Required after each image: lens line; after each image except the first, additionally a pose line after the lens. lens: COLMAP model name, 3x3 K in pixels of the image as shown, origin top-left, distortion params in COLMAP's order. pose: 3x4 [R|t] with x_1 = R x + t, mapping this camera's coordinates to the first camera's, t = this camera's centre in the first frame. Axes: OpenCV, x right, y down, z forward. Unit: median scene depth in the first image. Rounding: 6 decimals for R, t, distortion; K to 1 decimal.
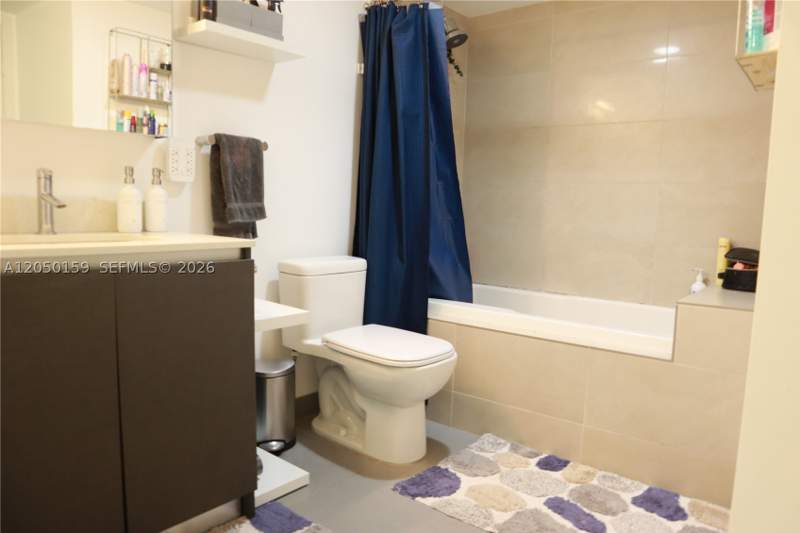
lens RADIAL K [[553.9, 0, 403.2], [0, 553.9, 274.4], [0, 0, 1]] dist [-0.139943, 0.078173]
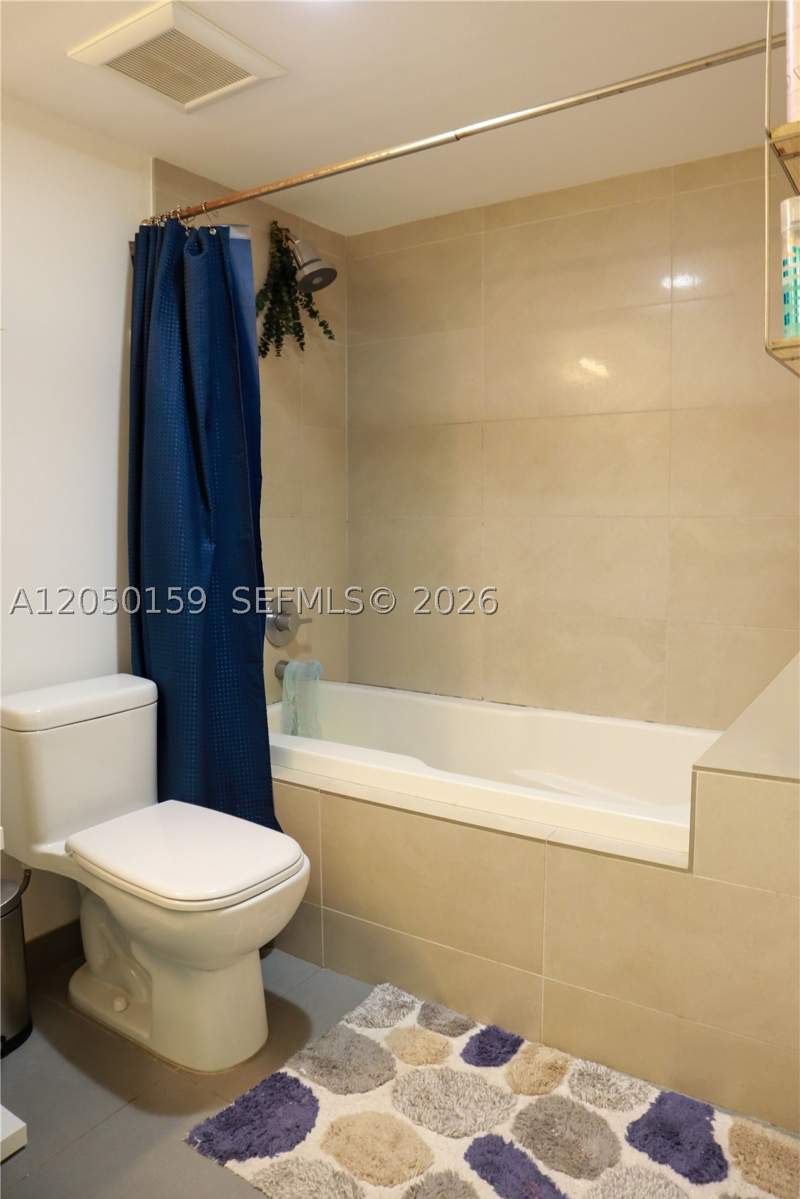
lens RADIAL K [[830.2, 0, 408.3], [0, 830.2, 595.6], [0, 0, 1]] dist [-0.139943, 0.078173]
pose [[0.994366, -0.045772, 0.095612, 0.139308], [0.047086, 0.998824, -0.011533, -0.115100], [-0.094972, 0.015970, 0.995352, 0.188035]]
